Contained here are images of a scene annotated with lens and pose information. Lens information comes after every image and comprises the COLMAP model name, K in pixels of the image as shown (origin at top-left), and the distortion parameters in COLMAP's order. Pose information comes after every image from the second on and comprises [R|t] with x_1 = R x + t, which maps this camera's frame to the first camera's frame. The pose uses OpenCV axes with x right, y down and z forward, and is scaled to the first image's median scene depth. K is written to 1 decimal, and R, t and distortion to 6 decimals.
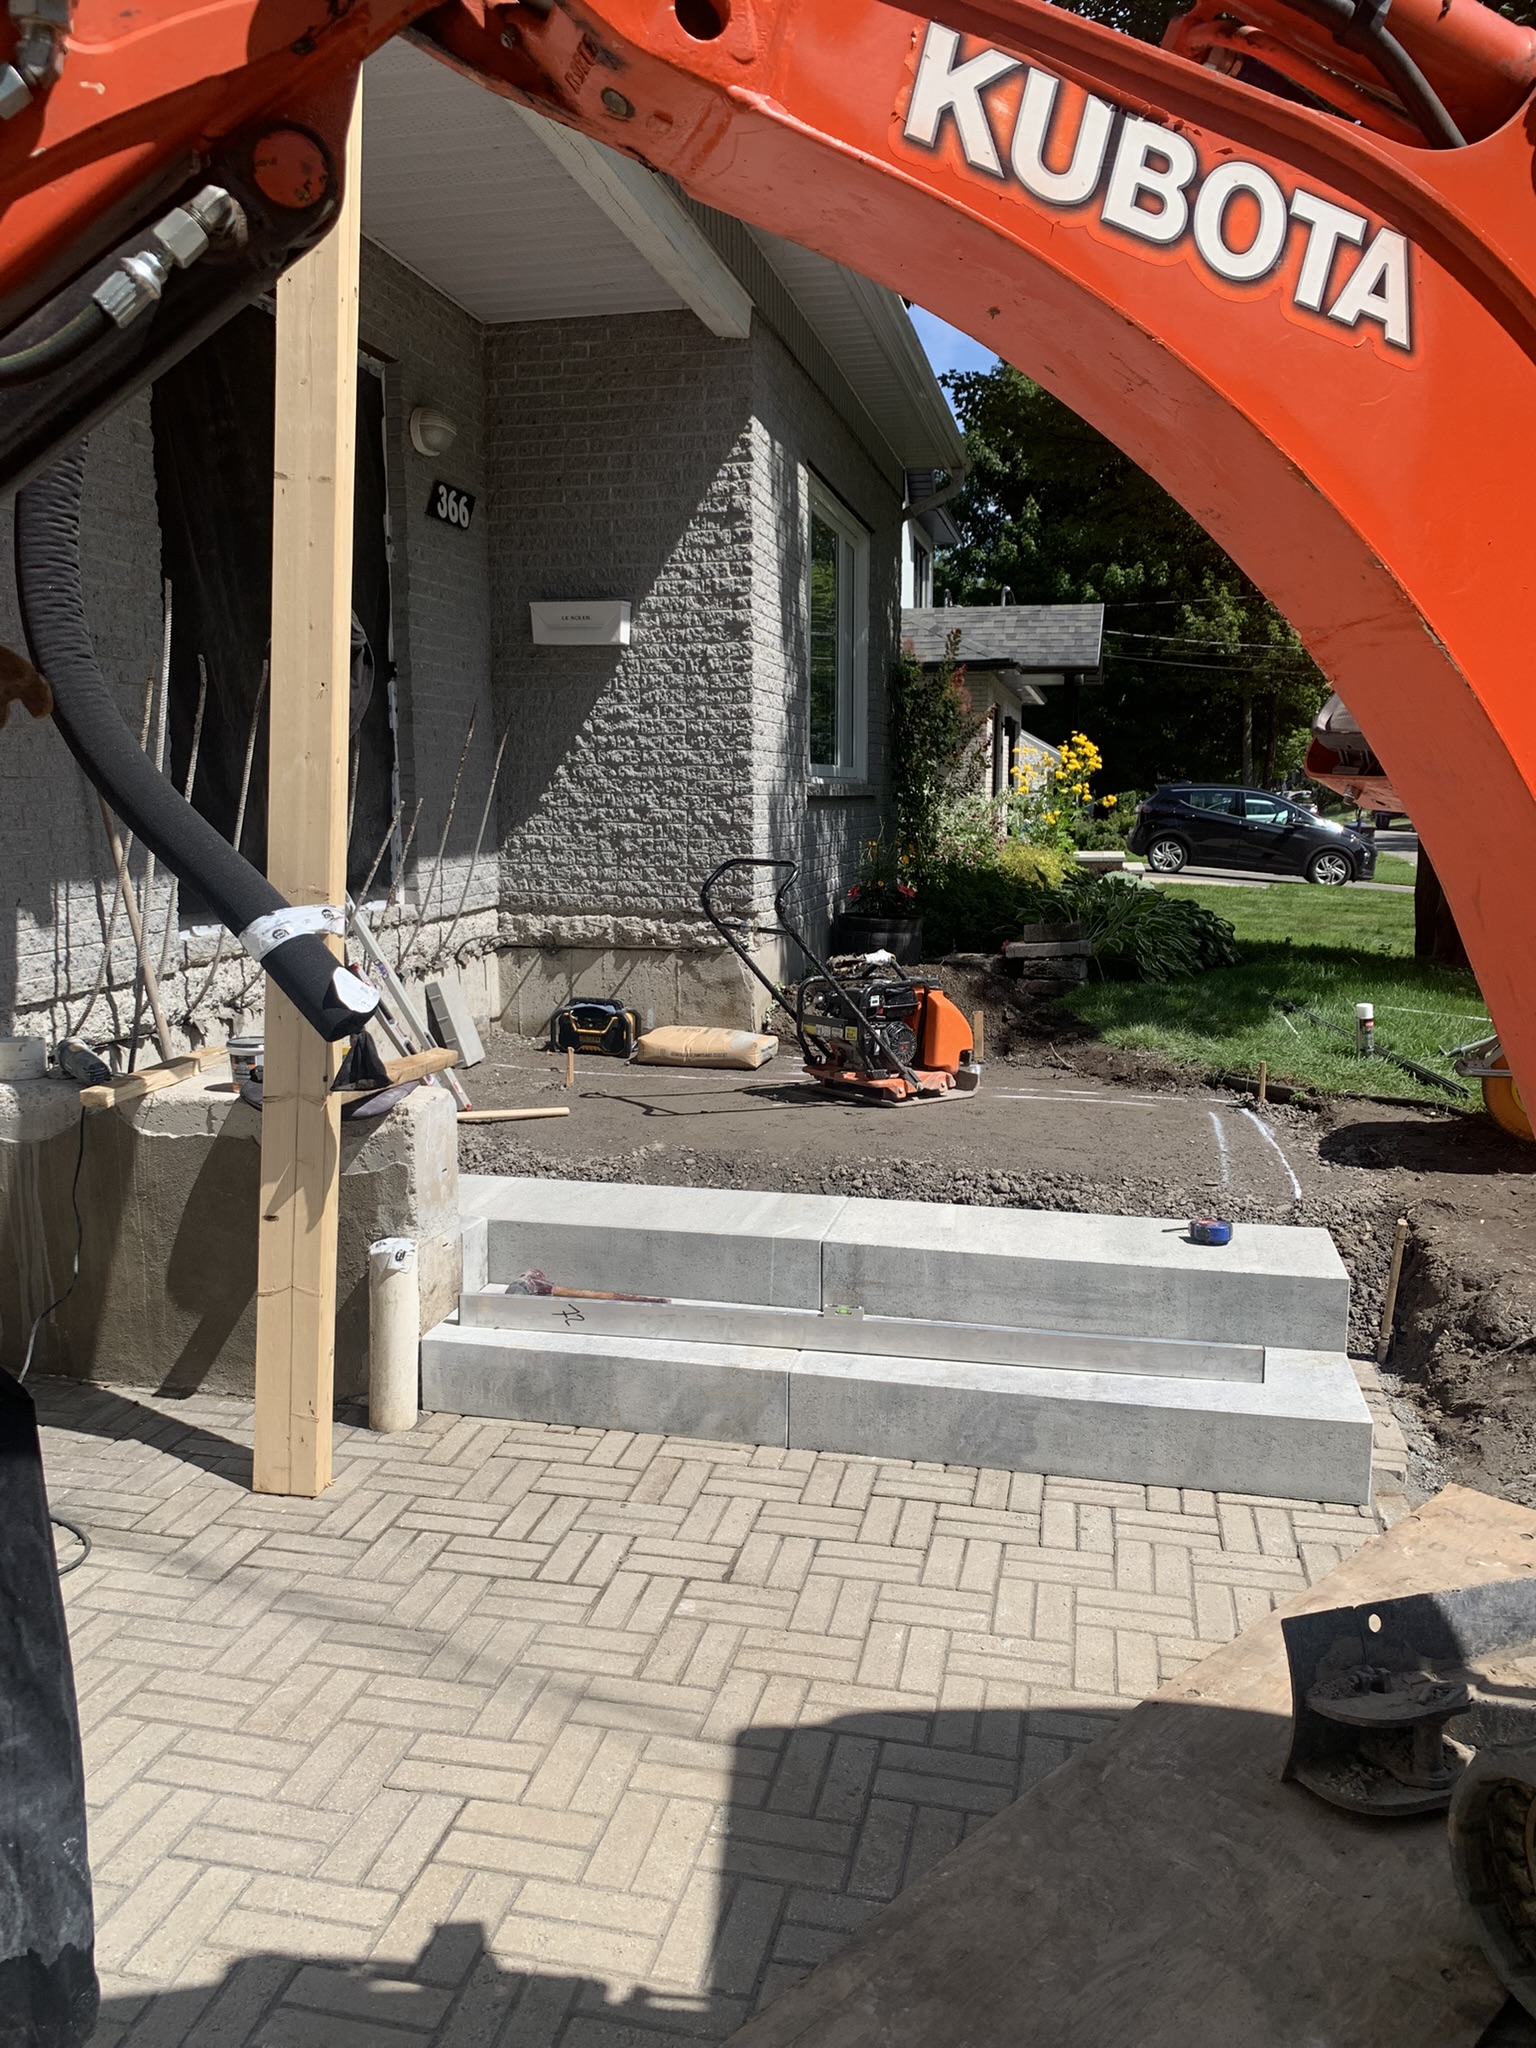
lens RADIAL K [[1557.2, 0, 768.0], [0, 1557.2, 1024.0], [0, 0, 1]] dist [0.165674, -0.447982]
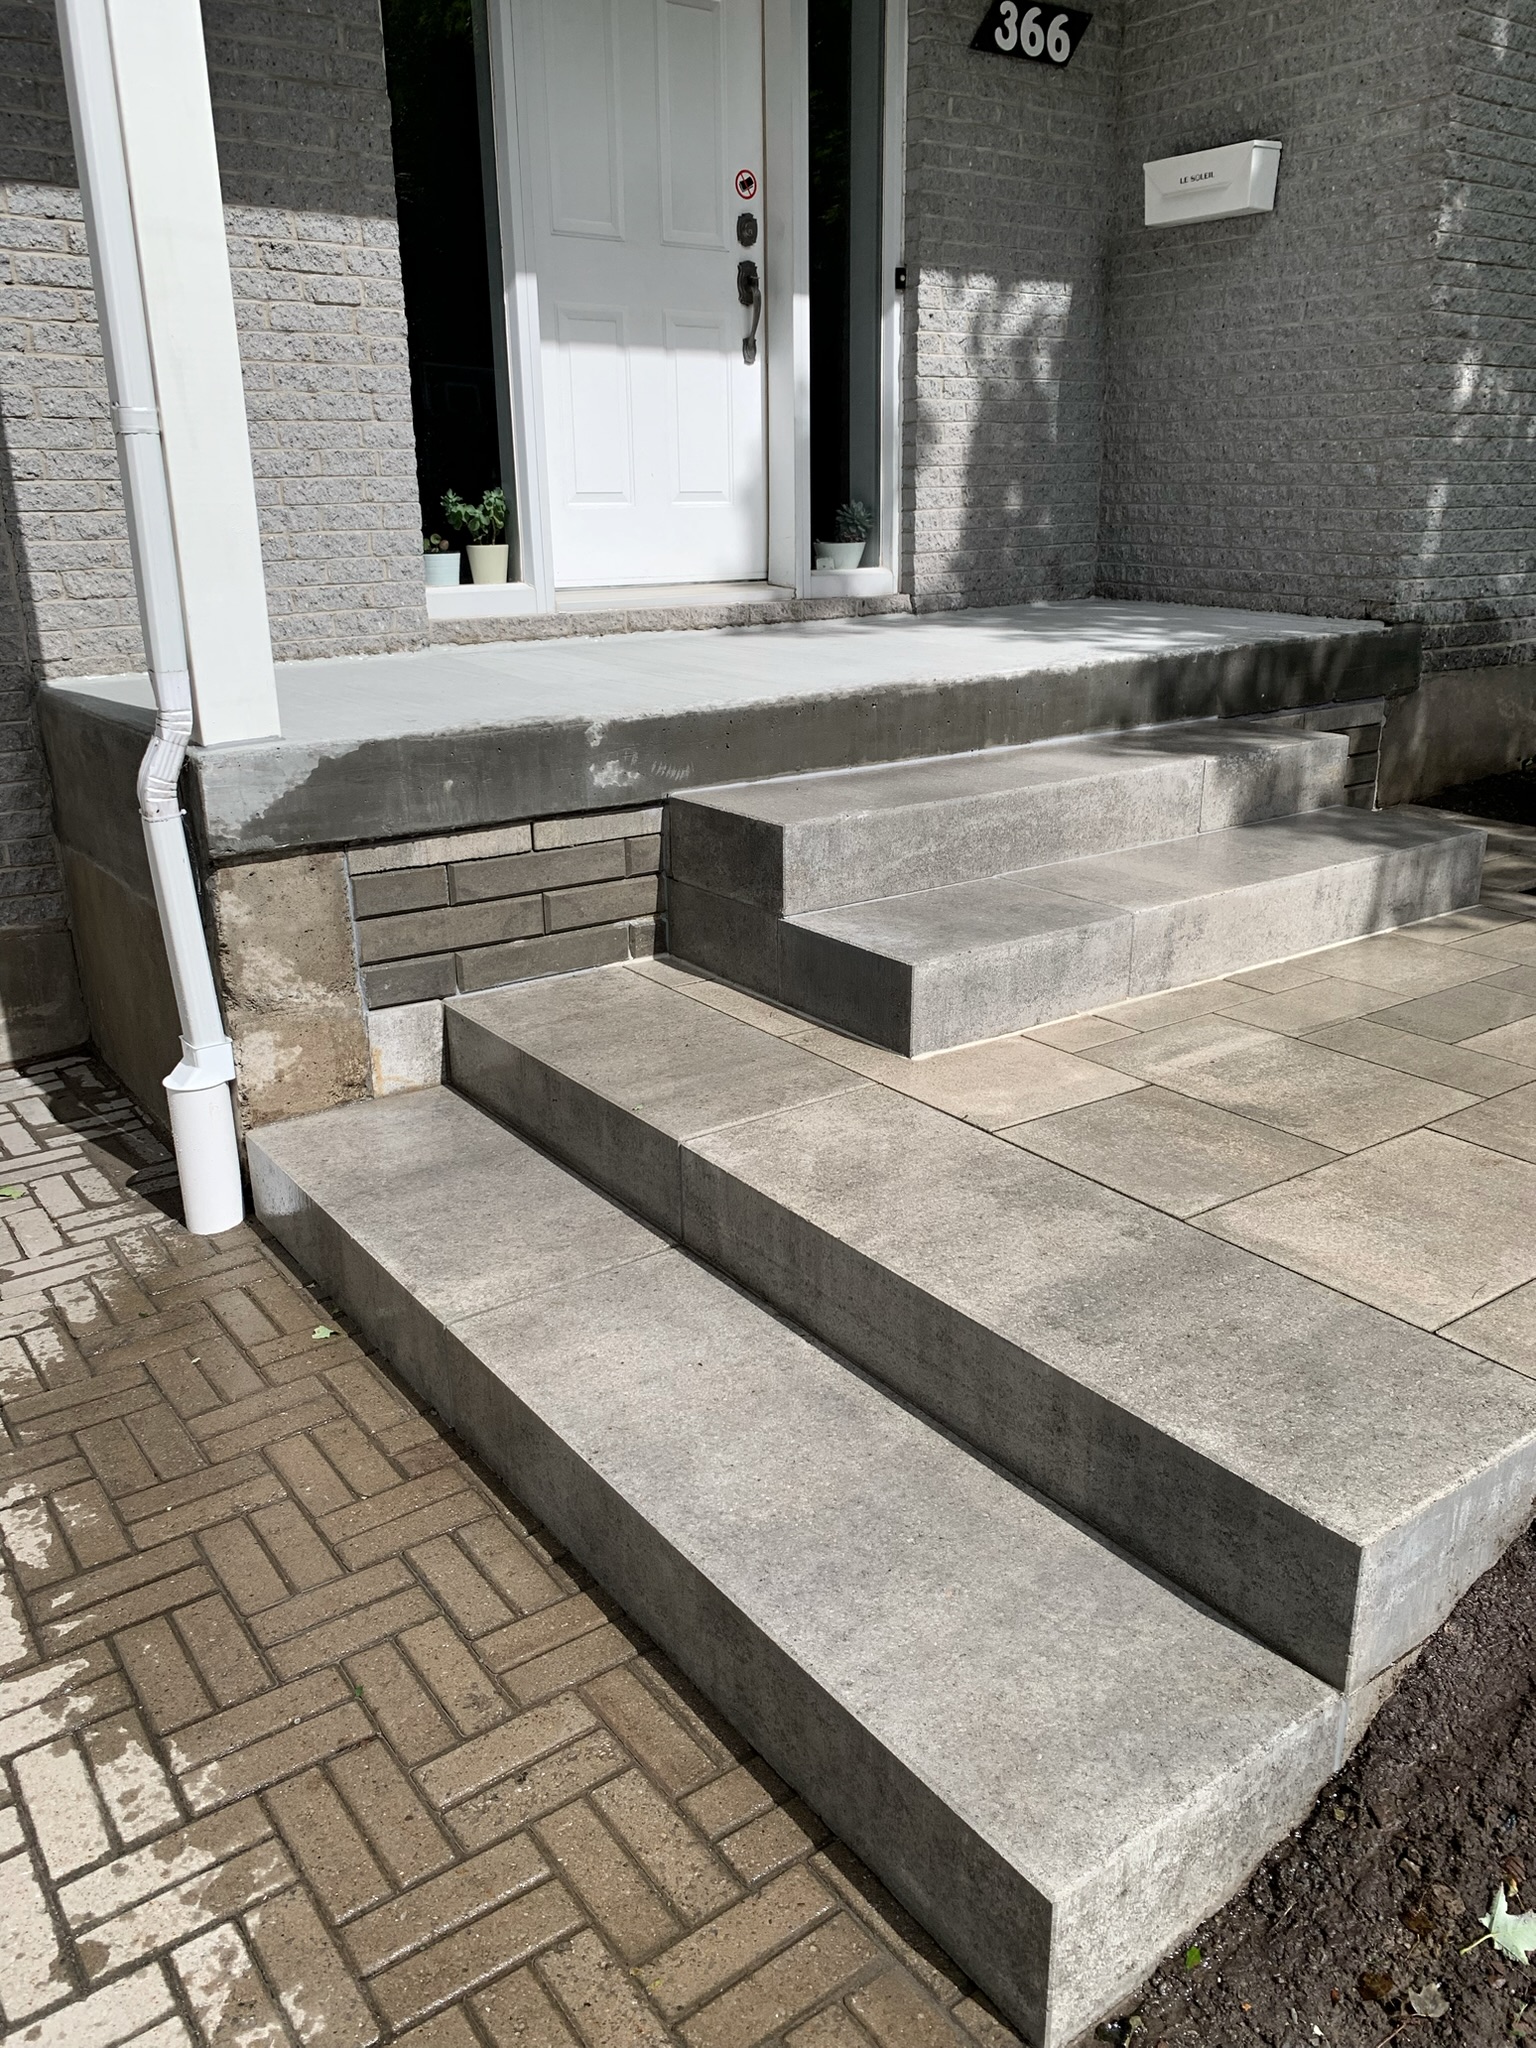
lens RADIAL K [[1561.1, 0, 768.0], [0, 1561.1, 1024.0], [0, 0, 1]] dist [0.028856, -0.022619]
pose [[0.746077, 0.210227, -0.631802, 0.257506], [-0.088112, 0.971678, 0.219268, -0.029559], [0.660004, -0.107921, 0.743470, 0.318519]]
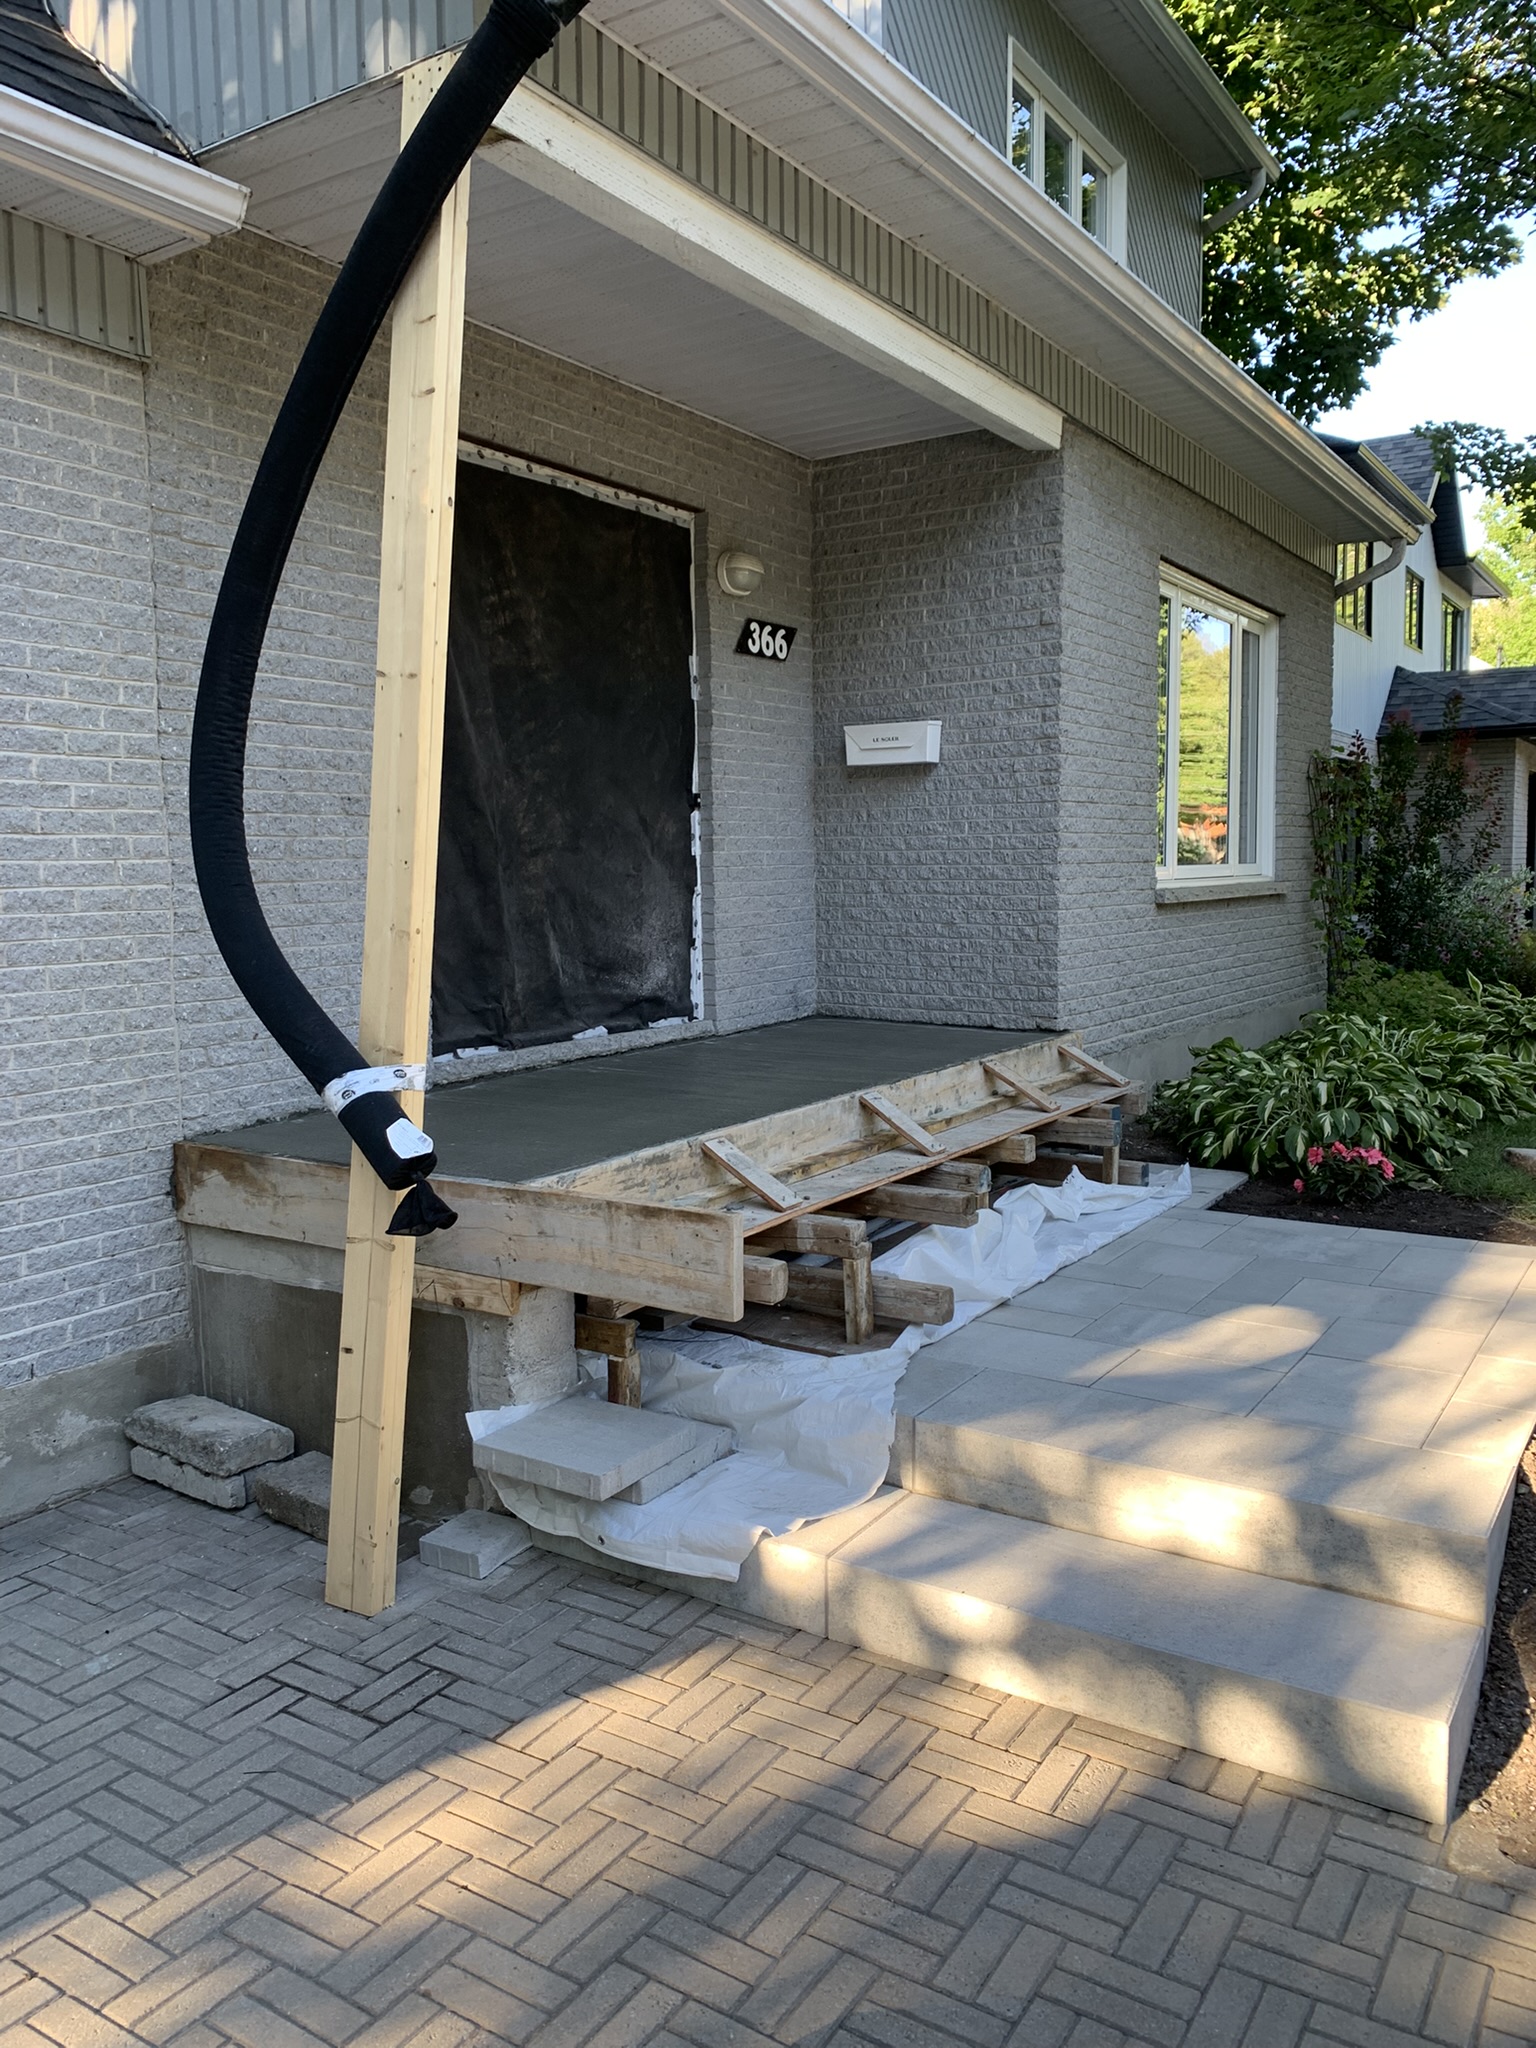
lens RADIAL K [[1557.3, 0, 741.2], [0, 1557.3, 1029.0], [0, 0, 1]] dist [0.092731, -0.134032]
pose [[0.935050, 0.024346, -0.353680, 0.152549], [-0.038015, 0.998773, -0.031751, -0.035845], [0.352472, 0.043134, 0.934828, 0.034357]]
